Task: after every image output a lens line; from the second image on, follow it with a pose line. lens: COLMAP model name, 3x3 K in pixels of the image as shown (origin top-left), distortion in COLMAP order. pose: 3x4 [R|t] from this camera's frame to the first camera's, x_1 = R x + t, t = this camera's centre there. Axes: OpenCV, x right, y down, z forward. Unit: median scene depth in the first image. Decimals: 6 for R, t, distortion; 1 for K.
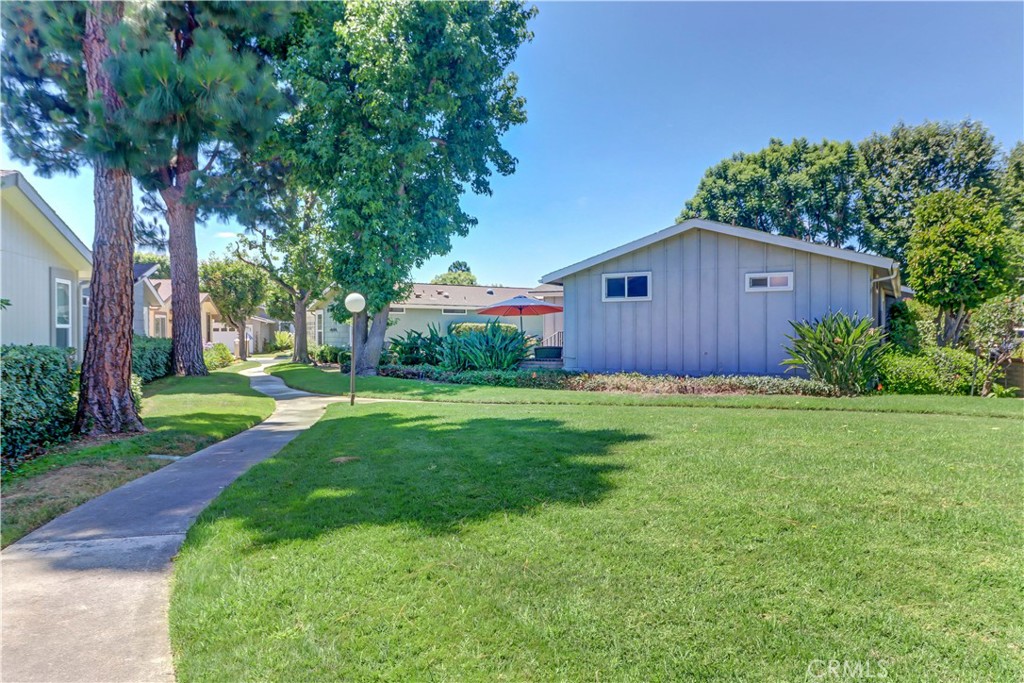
lens RADIAL K [[643.1, 0, 513.0], [0, 643.1, 321.1], [0, 0, 1]] dist [0.002655, 0.000216]
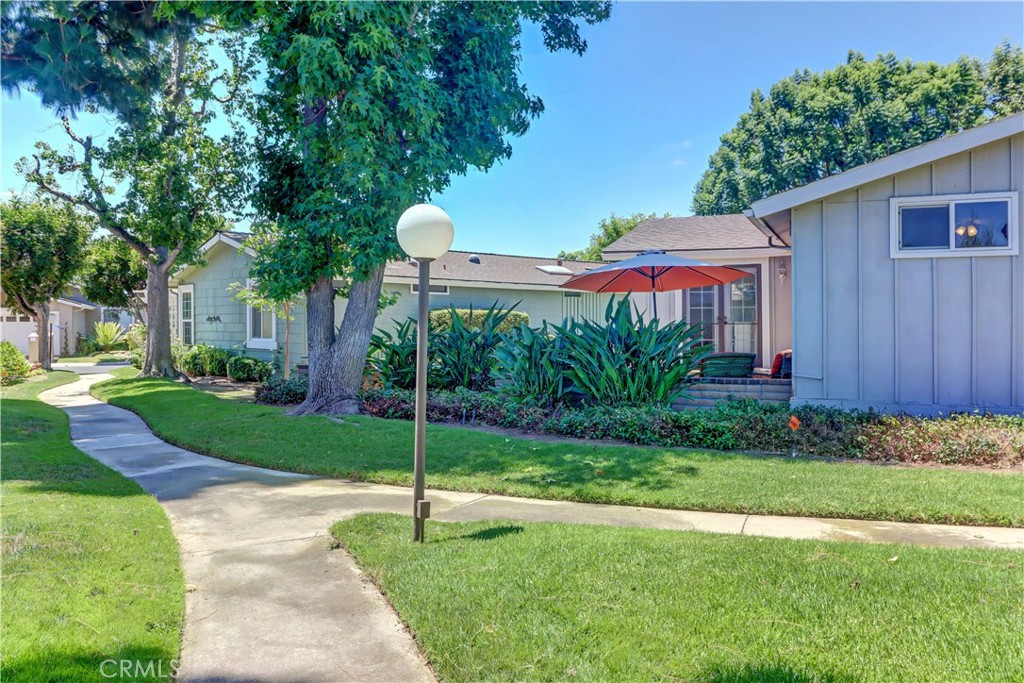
lens RADIAL K [[814.3, 0, 527.5], [0, 814.3, 326.7], [0, 0, 1]] dist [0.000085, 0.001896]
pose [[0.989790, 0.005617, 0.142421, -0.111269], [-0.008149, 0.999819, 0.017197, 0.006149], [-0.142299, -0.018182, 0.989657, 0.248375]]
